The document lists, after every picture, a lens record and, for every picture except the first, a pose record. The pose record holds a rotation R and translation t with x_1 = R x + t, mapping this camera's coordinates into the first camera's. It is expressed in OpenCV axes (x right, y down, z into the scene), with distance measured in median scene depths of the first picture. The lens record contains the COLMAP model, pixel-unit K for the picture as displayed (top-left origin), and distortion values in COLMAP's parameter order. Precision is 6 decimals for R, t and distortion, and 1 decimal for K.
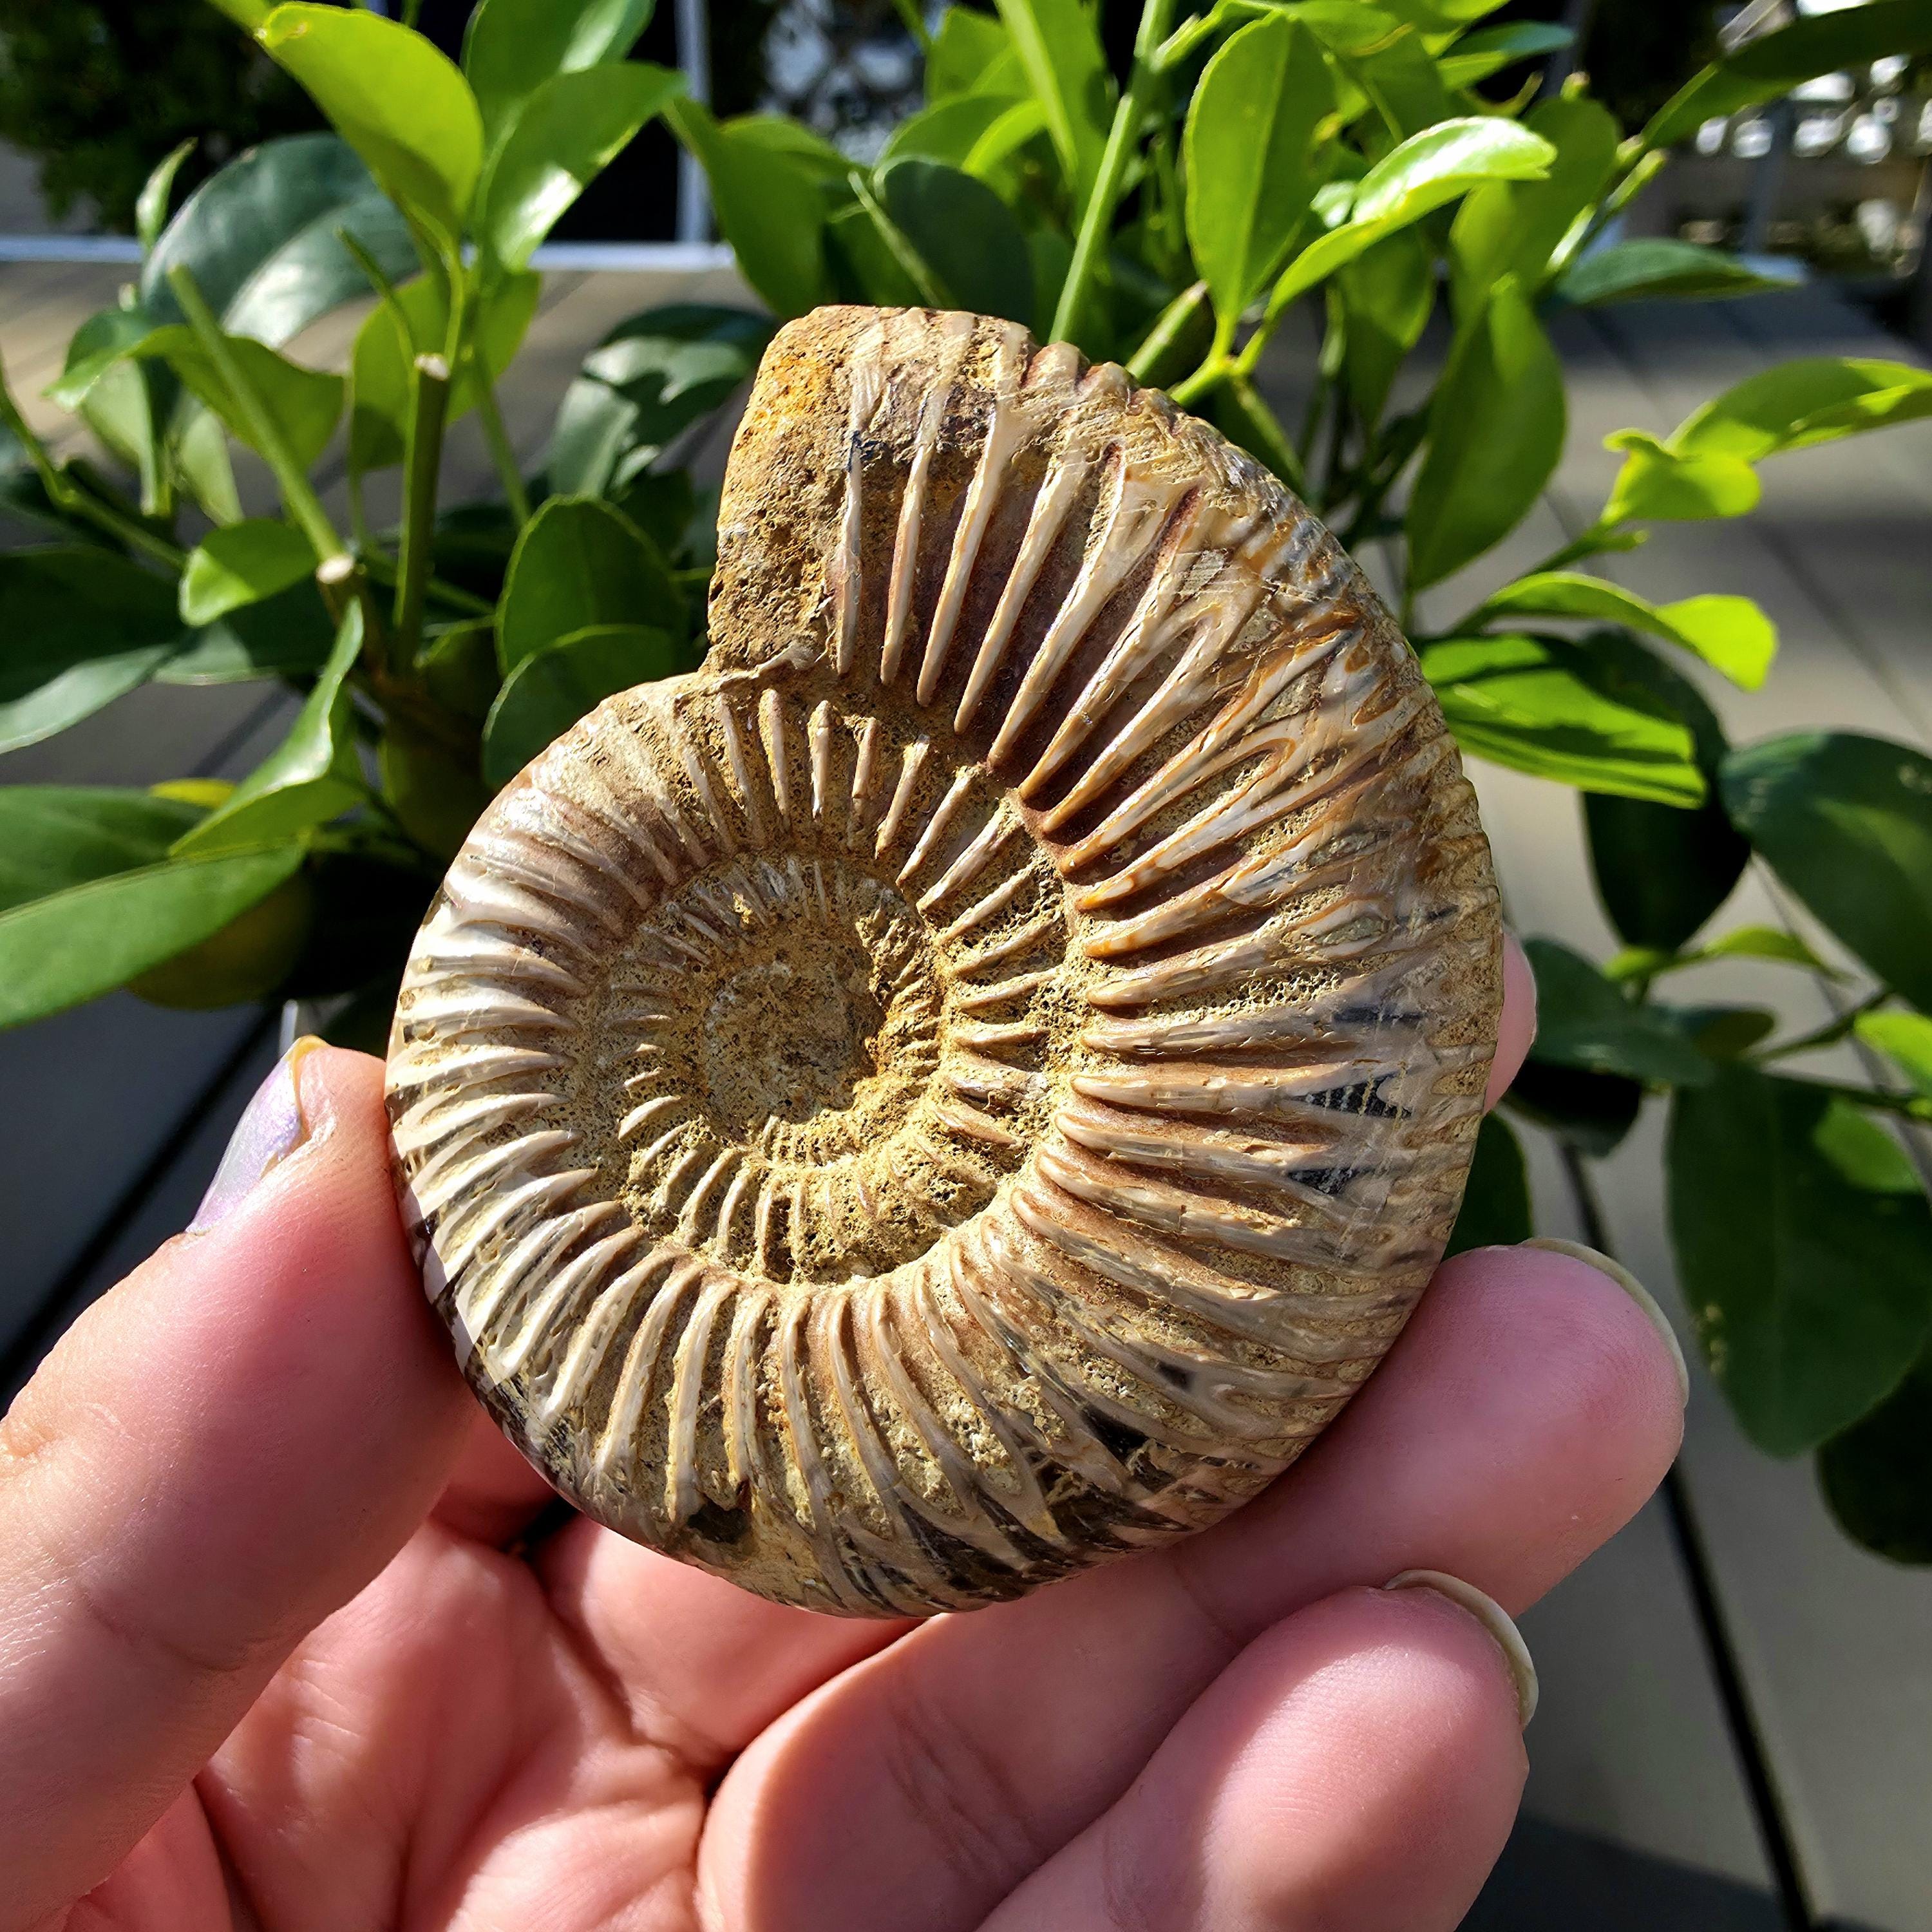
lens RADIAL K [[1781.3, 0, 965.4], [0, 1781.3, 915.5], [0, 0, 1]] dist [0.004514, -0.015453]
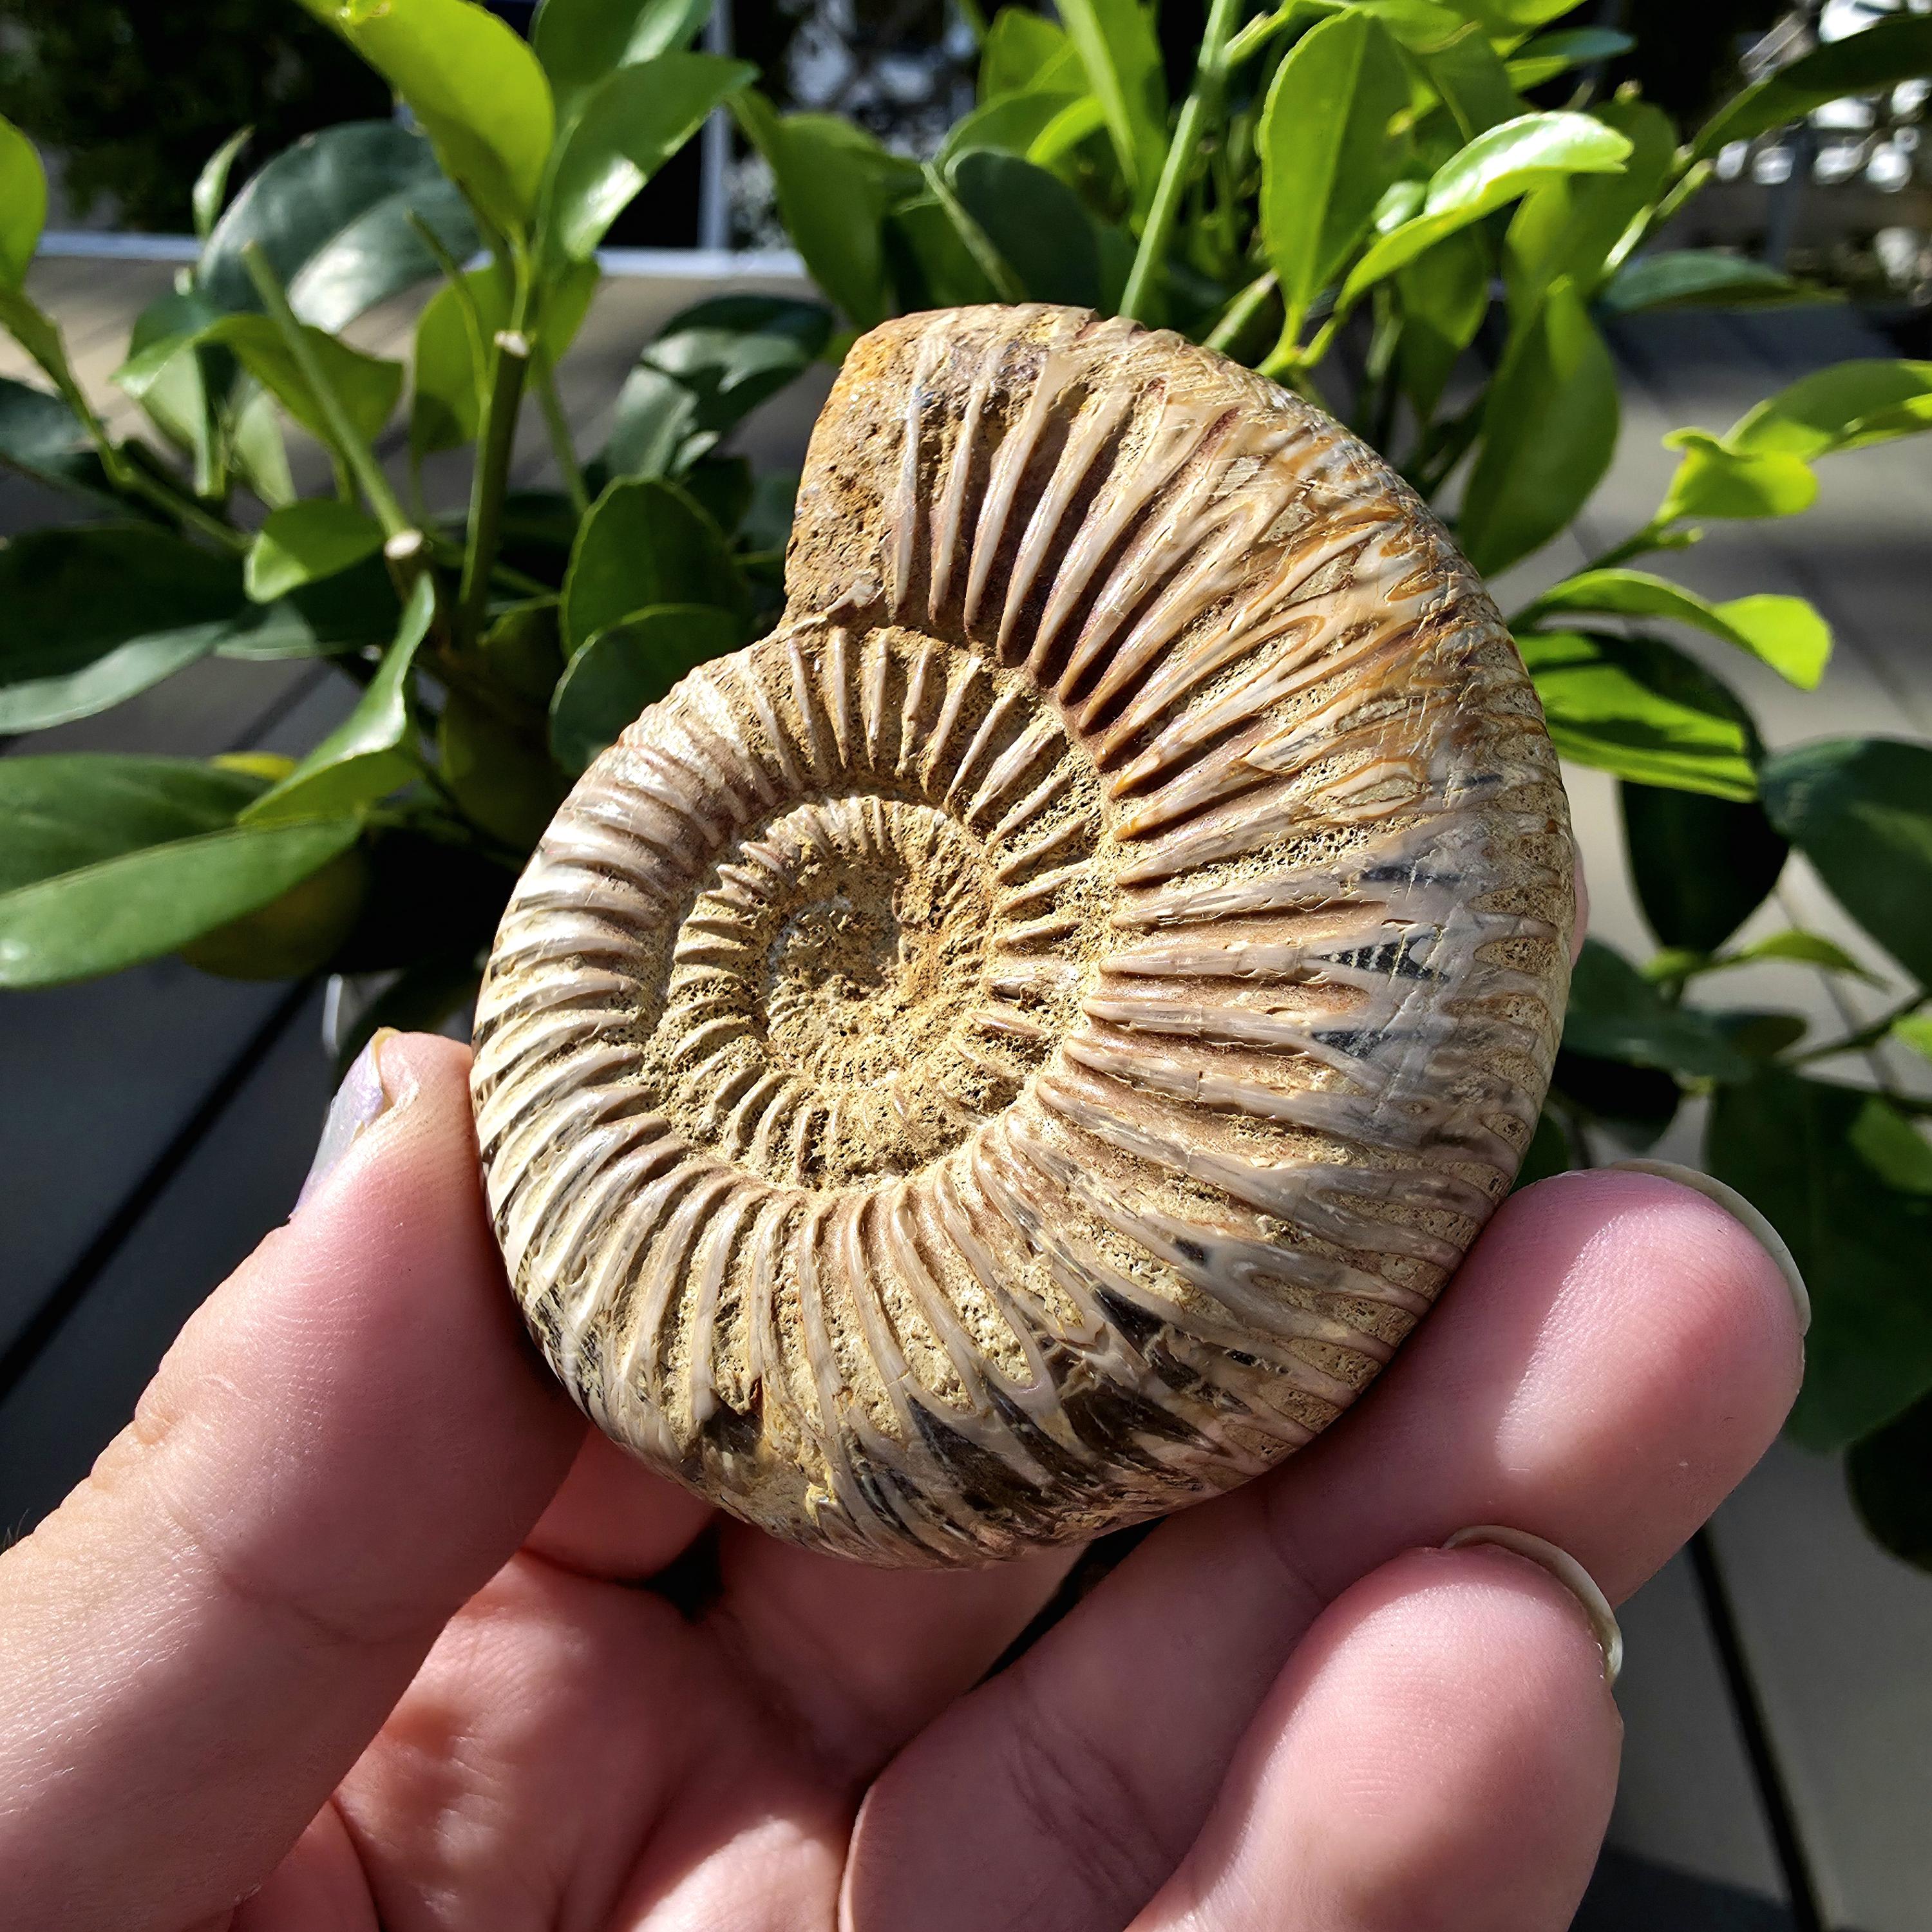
lens RADIAL K [[1781.3, 0, 965.4], [0, 1781.3, 915.5], [0, 0, 1]] dist [0.004514, -0.015453]
pose [[0.984245, -0.010135, -0.176521, 0.159477], [-0.024764, 0.980614, -0.194381, 0.257383], [0.175069, 0.195689, 0.964913, 0.044022]]
